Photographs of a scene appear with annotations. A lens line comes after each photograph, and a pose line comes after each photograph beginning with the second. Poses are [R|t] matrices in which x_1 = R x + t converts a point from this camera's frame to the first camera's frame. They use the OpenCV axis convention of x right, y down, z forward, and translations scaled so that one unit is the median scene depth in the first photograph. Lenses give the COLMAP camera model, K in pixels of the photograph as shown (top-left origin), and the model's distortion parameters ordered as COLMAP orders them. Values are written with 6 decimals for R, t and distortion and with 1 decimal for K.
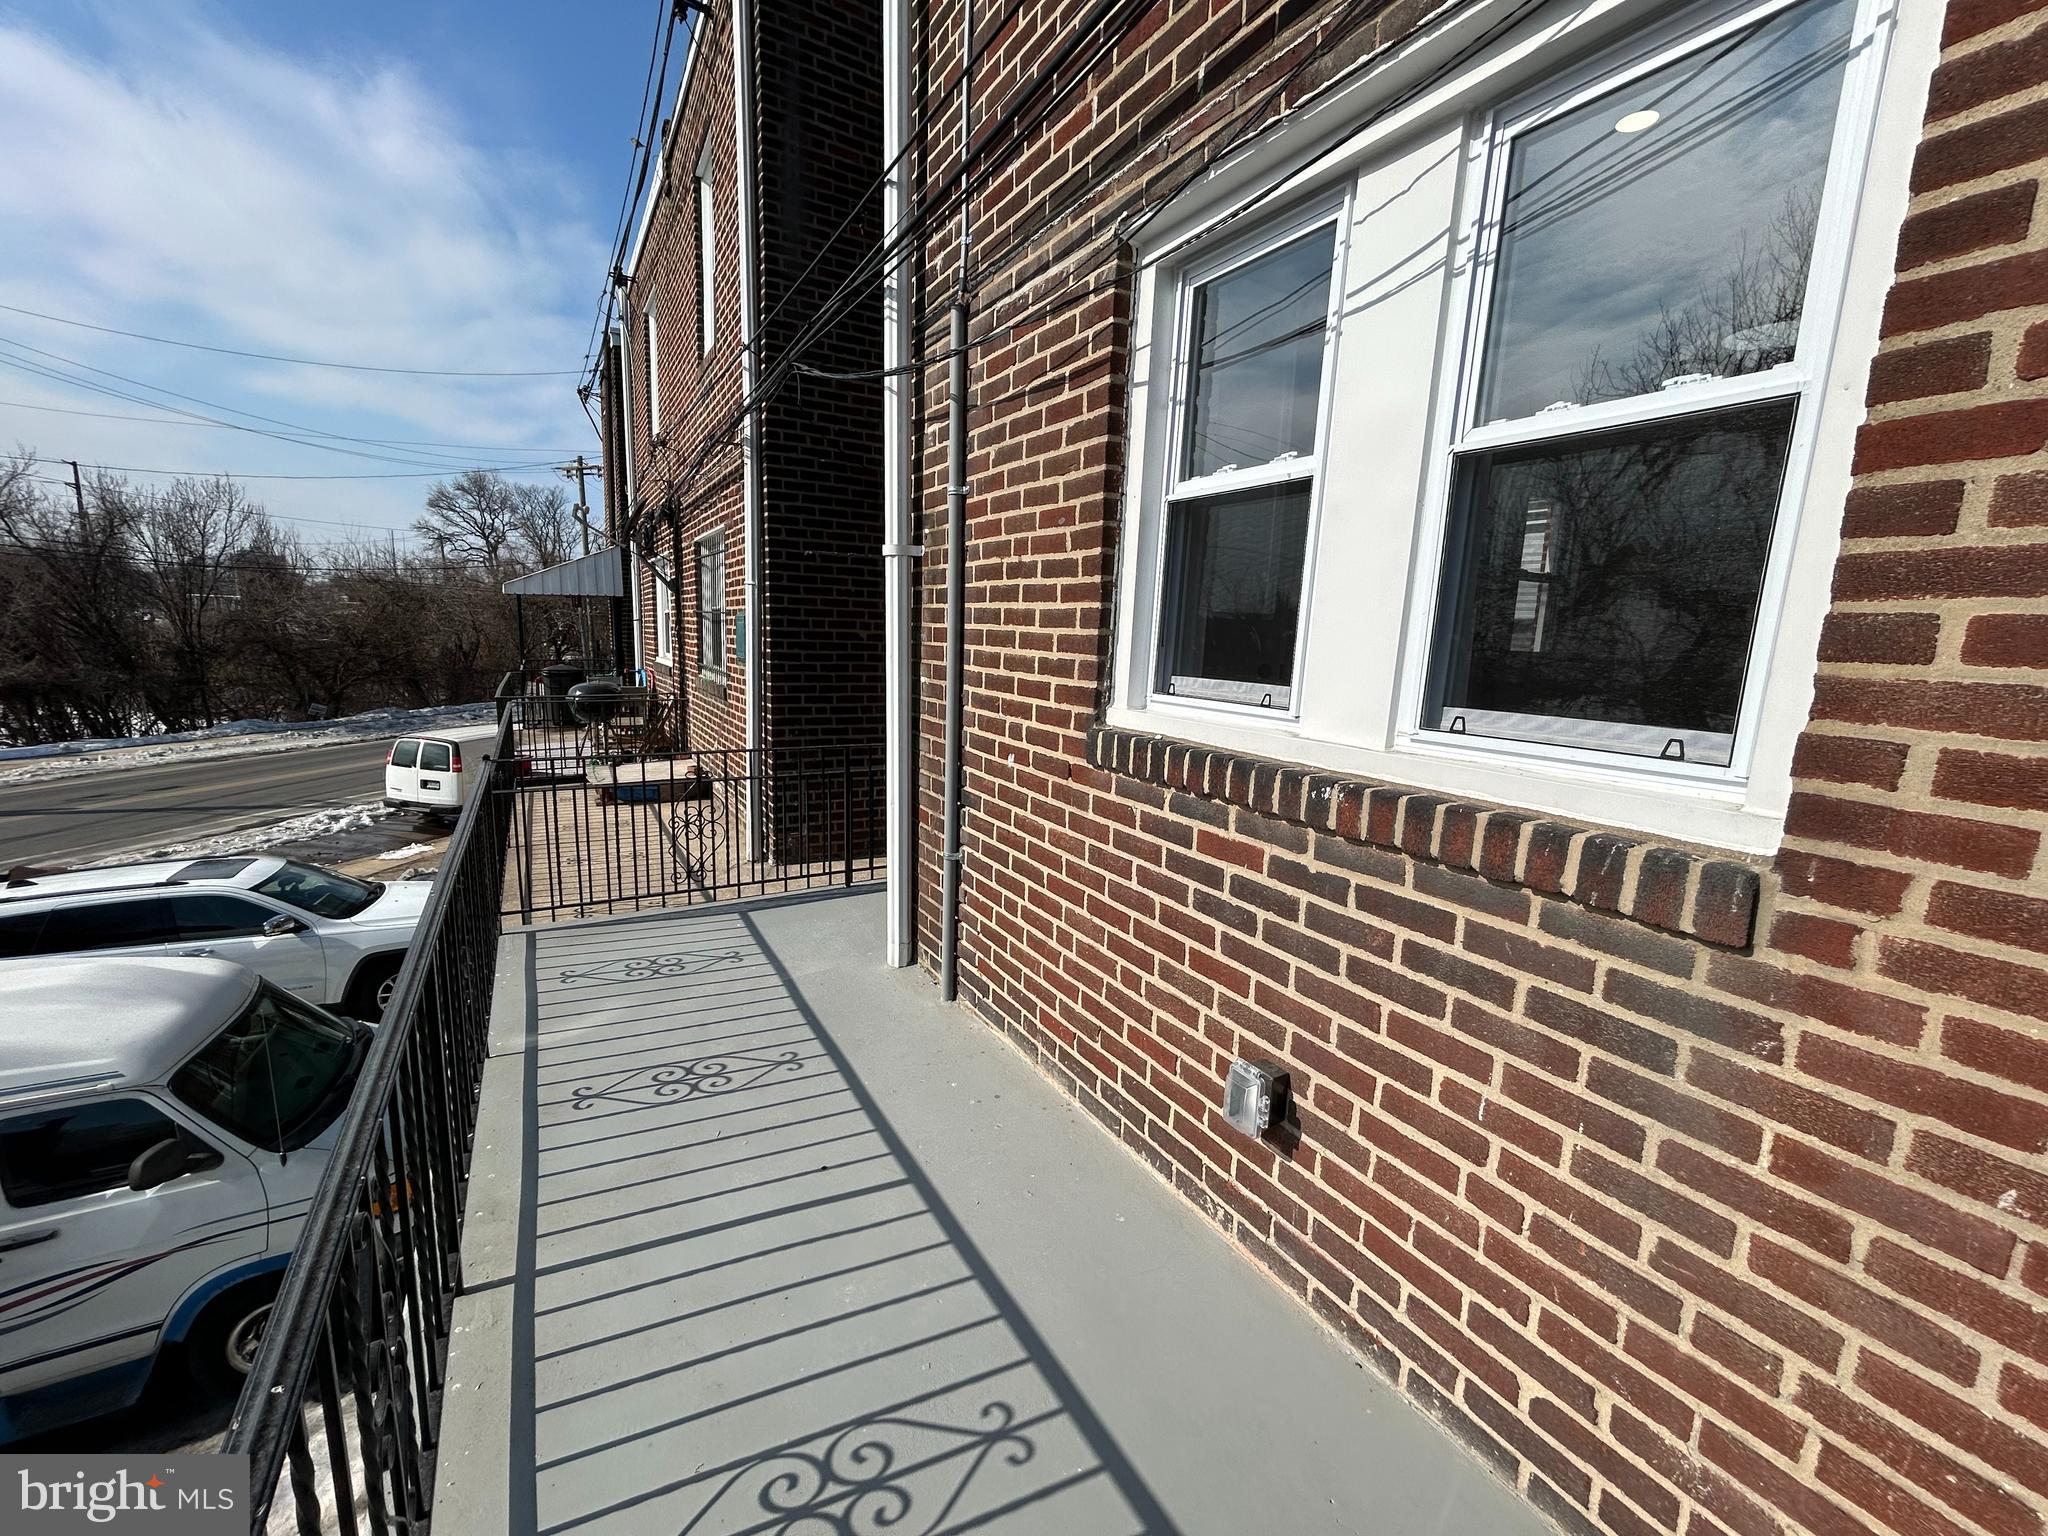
lens RADIAL K [[823.1, 0, 1026.6], [0, 823.1, 764.4], [0, 0, 1]] dist [-0.001037, 0.000044]
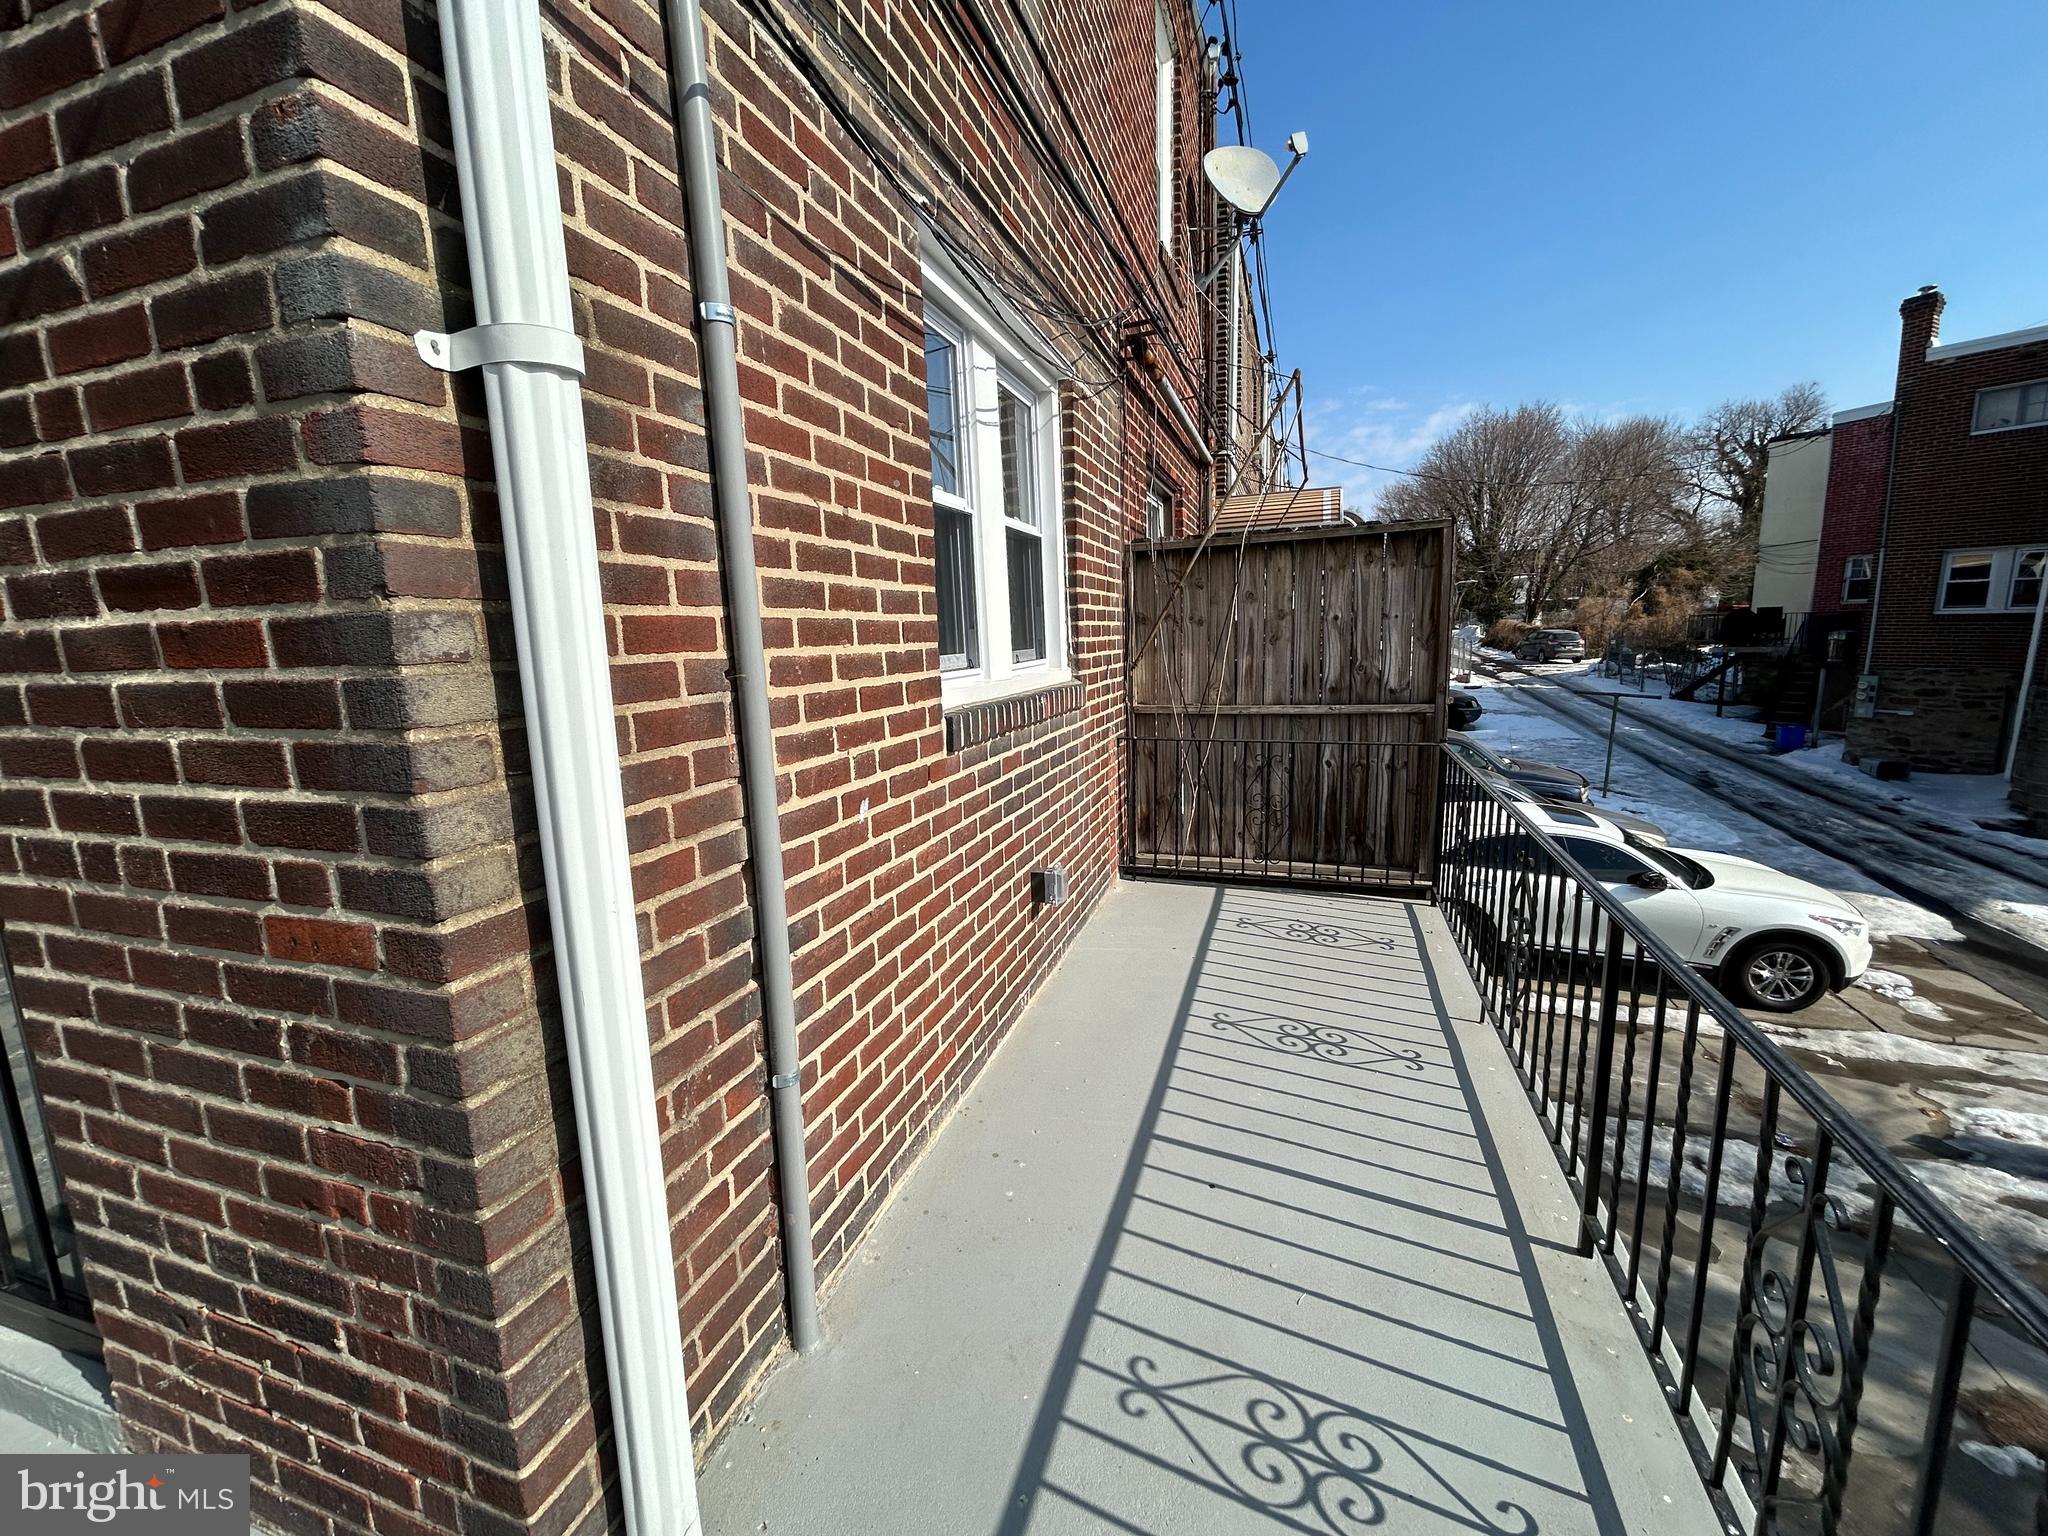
lens RADIAL K [[823.1, 0, 1020.9], [0, 823.1, 766.5], [0, 0, 1]] dist [-0.001037, 0.000044]
pose [[-0.649147, -0.133928, 0.748780, -0.663347], [0.134837, 0.948529, 0.286551, -0.236037], [-0.748617, 0.286977, -0.597676, 1.417281]]
